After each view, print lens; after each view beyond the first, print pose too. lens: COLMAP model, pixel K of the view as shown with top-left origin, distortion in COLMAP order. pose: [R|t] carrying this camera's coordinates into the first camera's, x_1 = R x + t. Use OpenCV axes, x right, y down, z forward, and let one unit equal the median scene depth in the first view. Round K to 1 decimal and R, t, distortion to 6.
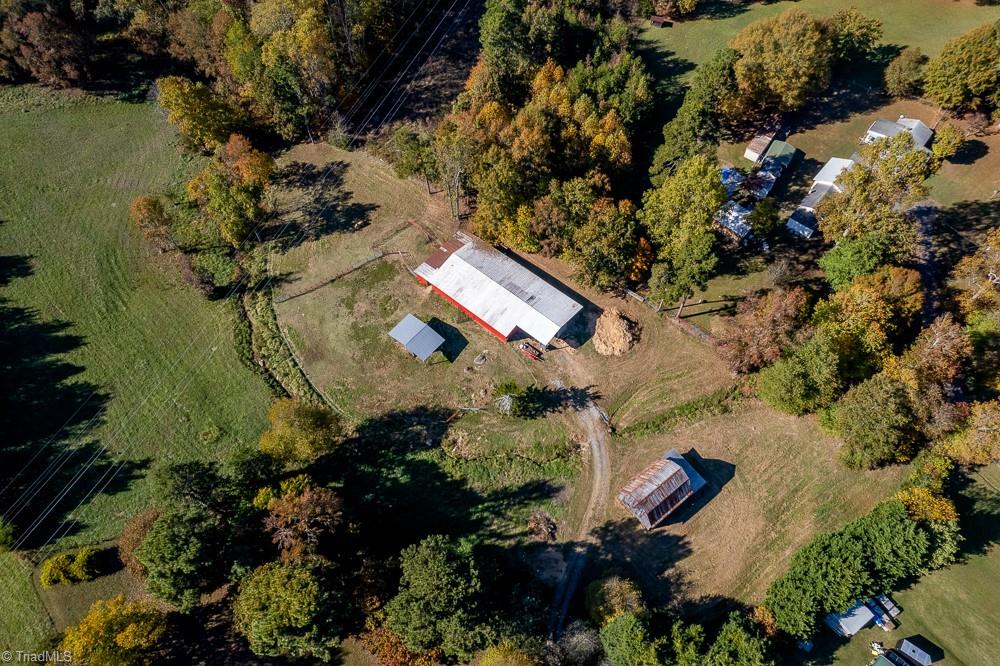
lens RADIAL K [[640.1, 0, 503.3], [0, 640.1, 339.7], [0, 0, 1]] dist [-0.076124, 0.070293]
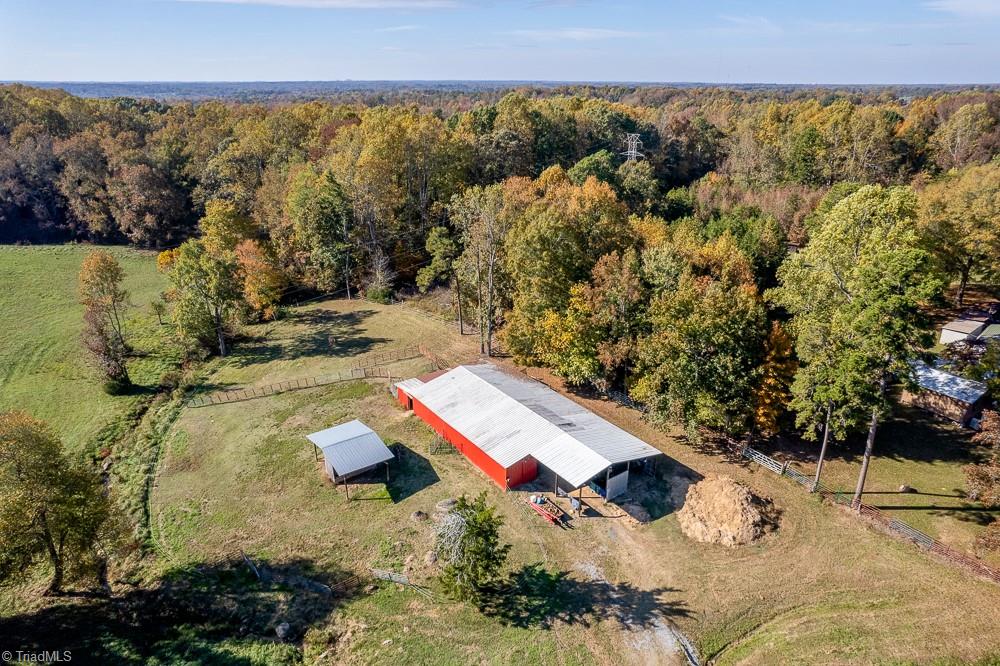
lens RADIAL K [[640.1, 0, 503.3], [0, 640.1, 339.7], [0, 0, 1]] dist [-0.076124, 0.070293]
pose [[0.968698, 0.094720, -0.229462, 0.109323], [-0.214608, 0.784131, -0.582308, 0.211577], [0.124772, 0.613325, 0.779913, 0.516453]]
